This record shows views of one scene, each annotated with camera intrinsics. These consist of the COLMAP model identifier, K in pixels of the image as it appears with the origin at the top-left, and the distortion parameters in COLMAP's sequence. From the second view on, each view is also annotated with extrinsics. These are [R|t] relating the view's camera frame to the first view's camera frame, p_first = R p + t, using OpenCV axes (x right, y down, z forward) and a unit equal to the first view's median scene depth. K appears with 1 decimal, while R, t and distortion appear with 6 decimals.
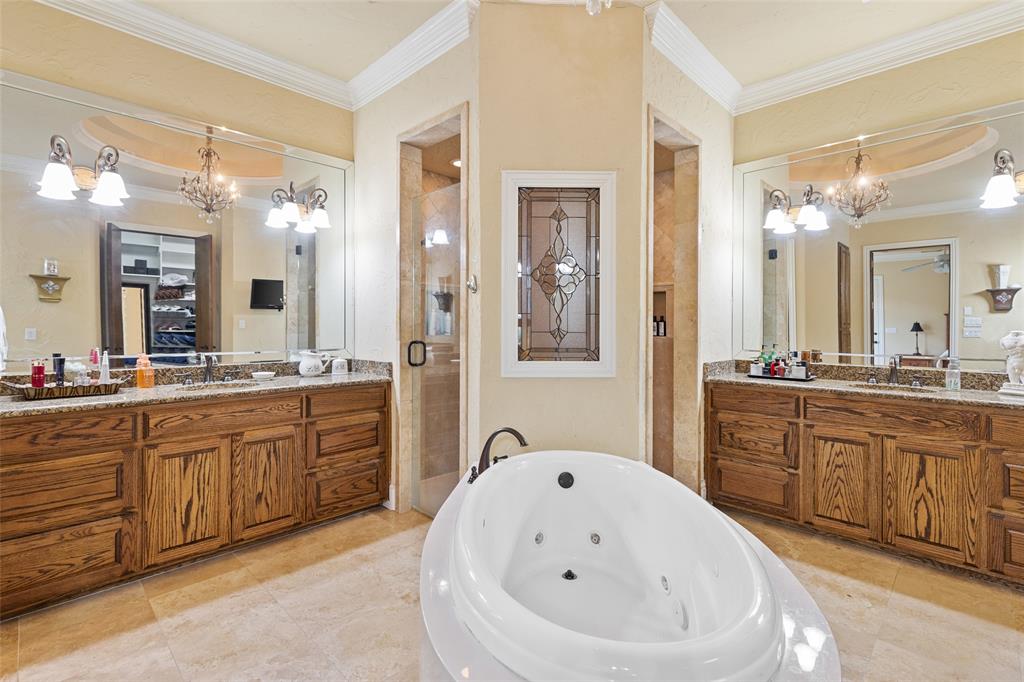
lens RADIAL K [[467.8, 0, 512.9], [0, 467.8, 330.8], [0, 0, 1]] dist [0.002592, -0.000084]
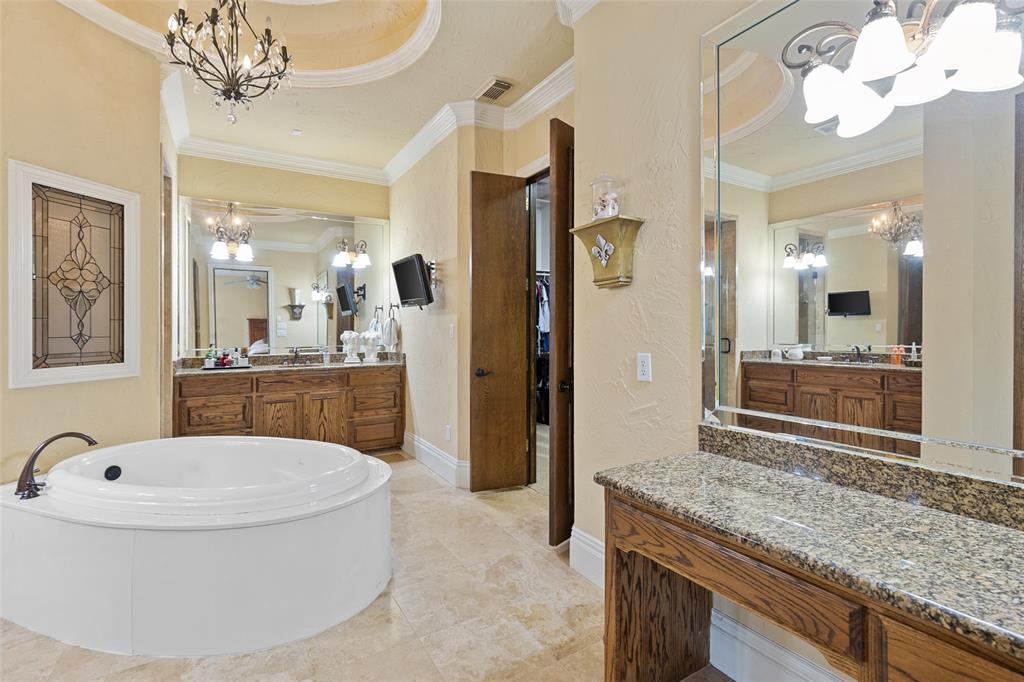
lens RADIAL K [[467.8, 0, 512.9], [0, 467.8, 330.8], [0, 0, 1]] dist [0.002592, -0.000084]
pose [[0.235986, -0.008425, 0.971720, -0.665441], [0.013071, 0.999899, 0.005495, -0.003935], [-0.971669, 0.011405, 0.236072, -0.146033]]
